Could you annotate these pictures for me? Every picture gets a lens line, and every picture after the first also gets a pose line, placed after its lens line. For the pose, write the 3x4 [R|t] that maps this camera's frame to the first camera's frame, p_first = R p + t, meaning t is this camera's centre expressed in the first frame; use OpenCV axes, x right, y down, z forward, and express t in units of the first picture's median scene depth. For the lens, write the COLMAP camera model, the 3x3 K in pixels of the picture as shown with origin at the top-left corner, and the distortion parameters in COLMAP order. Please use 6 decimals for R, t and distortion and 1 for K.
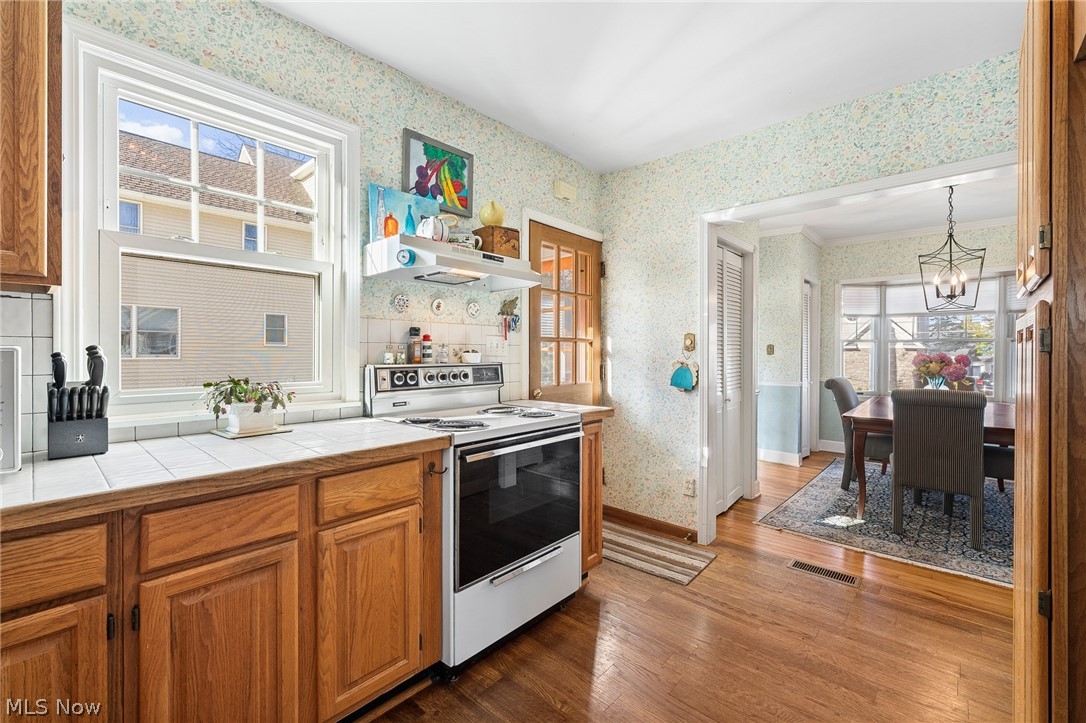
lens RADIAL K [[466.5, 0, 542.9], [0, 466.5, 351.8], [0, 0, 1]] dist [0.002850, 0.000187]
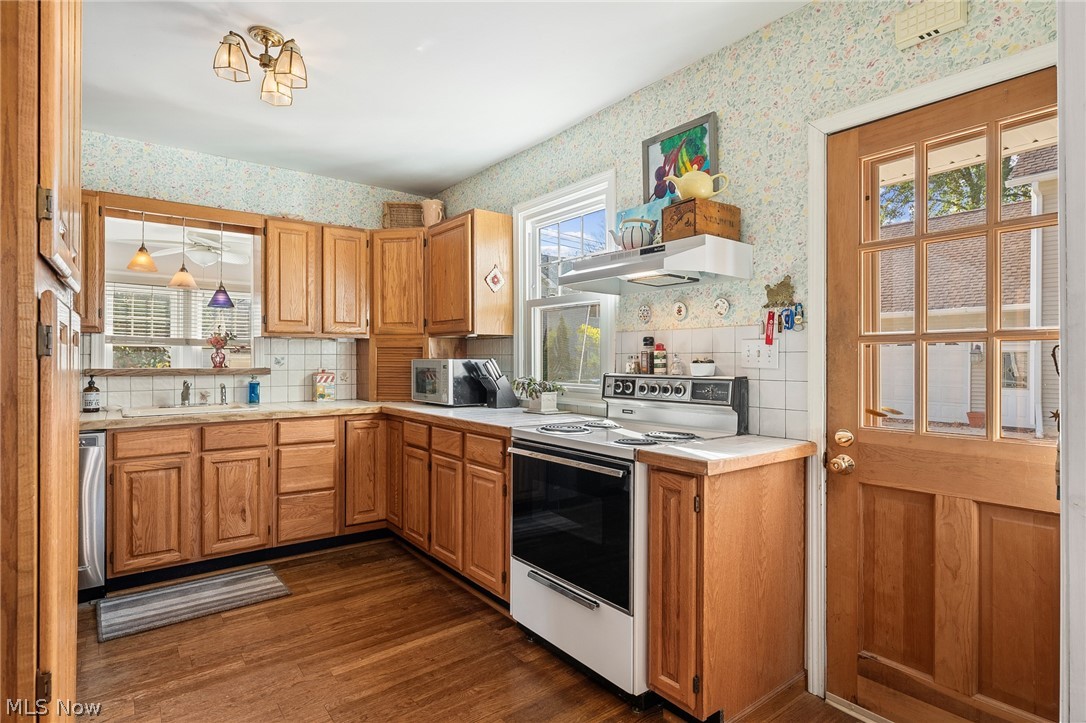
lens RADIAL K [[553.9, 0, 548.0], [0, 553.9, 361.4], [0, 0, 1]] dist [-0.002911, -0.000282]
pose [[-0.176843, -0.003037, -0.984234, 0.910597], [-0.007001, 0.999974, -0.001827, 0.002639], [0.984214, 0.006567, -0.176860, 0.997014]]
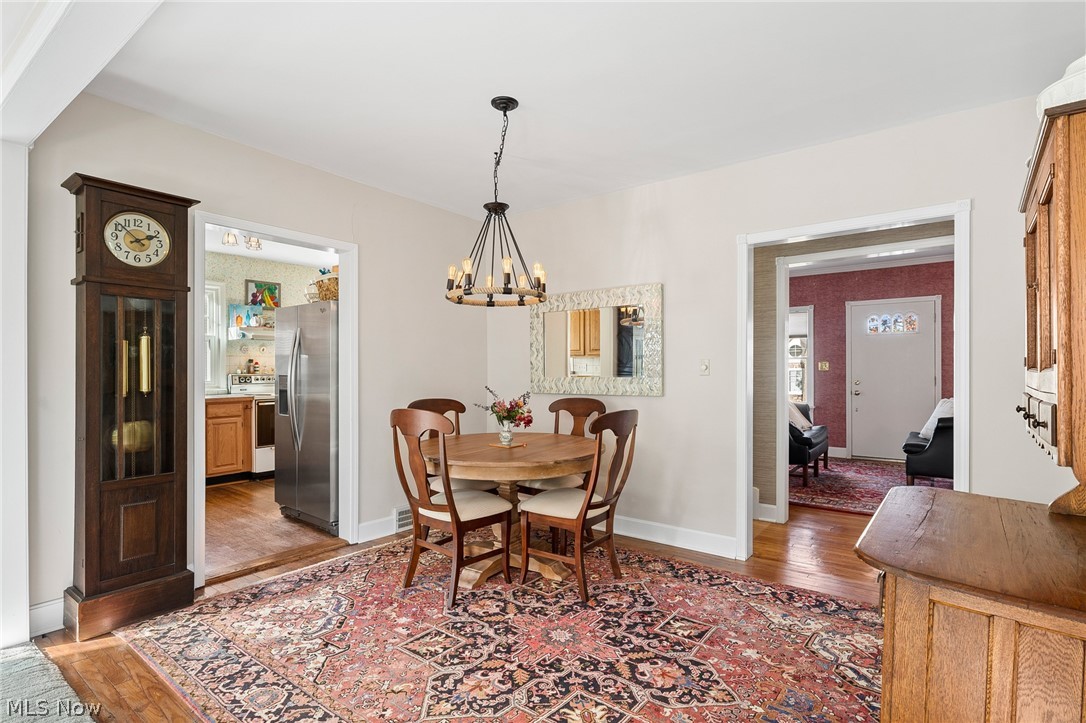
lens RADIAL K [[542.4, 0, 546.2], [0, 542.4, 367.3], [0, 0, 1]] dist [0.002186, 0.000738]
pose [[0.996391, -0.005572, 0.084693, 1.034855], [0.005807, 0.999980, -0.002526, 0.006727], [-0.084677, 0.003009, 0.996404, -1.983234]]
